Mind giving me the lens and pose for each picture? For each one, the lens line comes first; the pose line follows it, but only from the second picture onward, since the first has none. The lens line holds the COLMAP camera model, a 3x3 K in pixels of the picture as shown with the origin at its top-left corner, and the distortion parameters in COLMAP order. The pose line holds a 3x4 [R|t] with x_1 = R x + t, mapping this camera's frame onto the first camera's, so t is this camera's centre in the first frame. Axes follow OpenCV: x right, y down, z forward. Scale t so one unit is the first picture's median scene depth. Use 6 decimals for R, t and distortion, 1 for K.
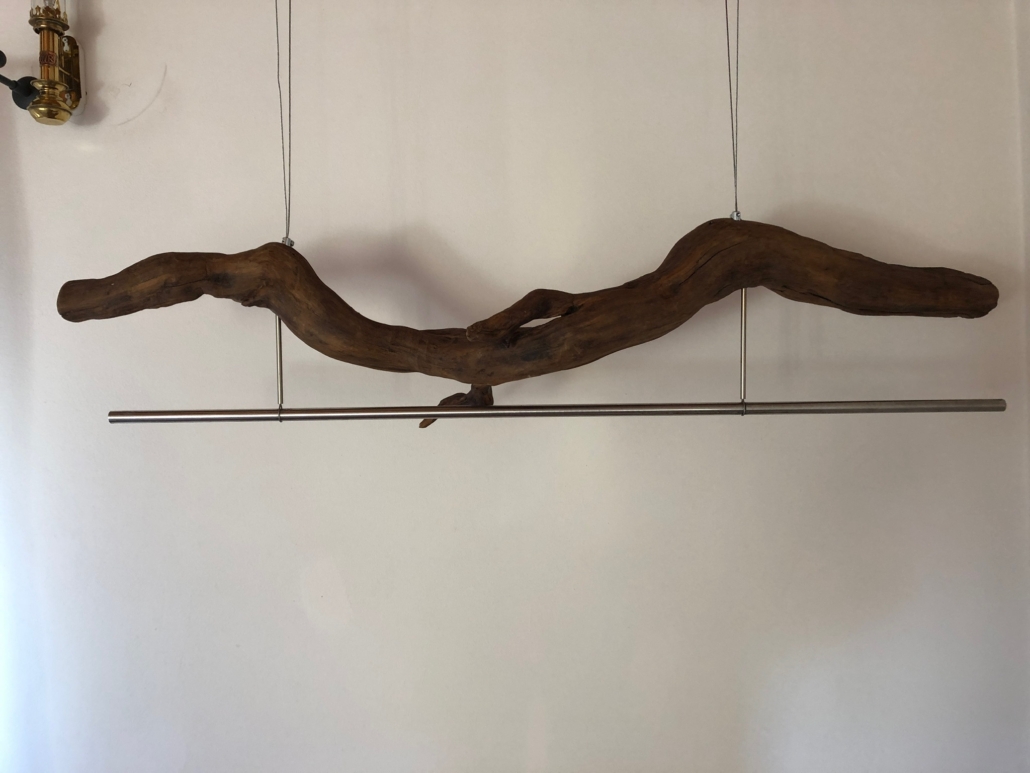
lens RADIAL K [[833.2, 0, 515.6], [0, 833.2, 384.8], [0, 0, 1]] dist [0.055598, -0.057451]
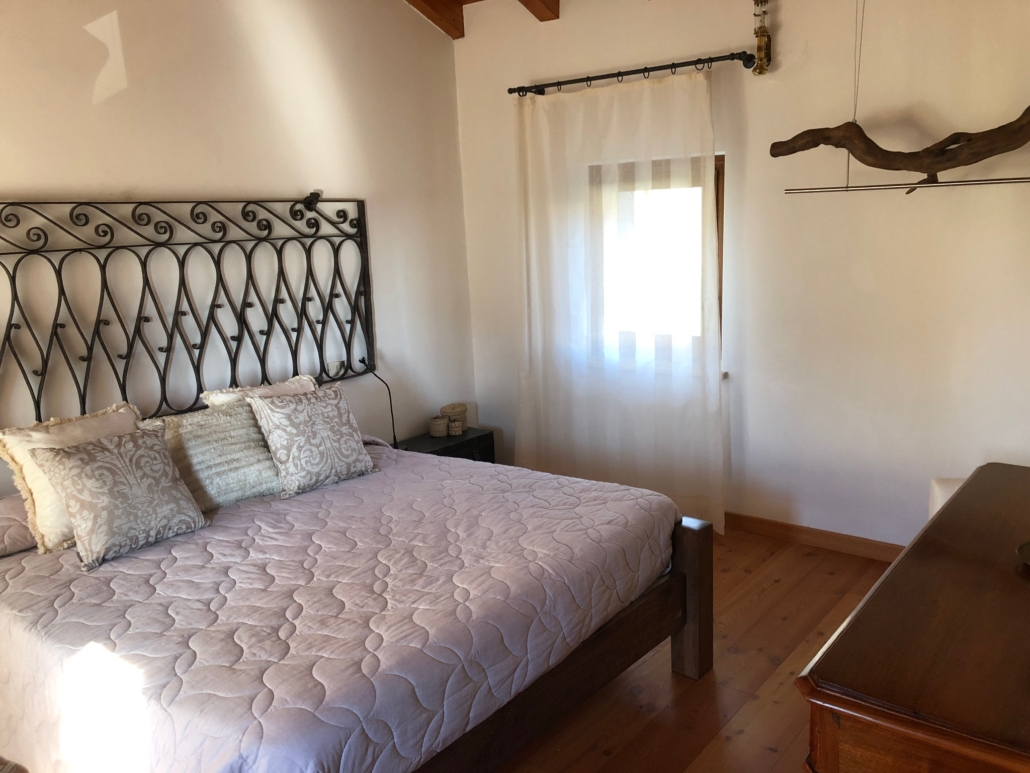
lens RADIAL K [[833.2, 0, 524.0], [0, 833.2, 383.5], [0, 0, 1]] dist [0.055598, -0.057451]
pose [[0.799708, 0.101957, -0.591669, 0.542922], [0.008453, 0.983466, 0.180897, 0.151592], [0.600330, -0.149666, 0.785623, -1.811113]]
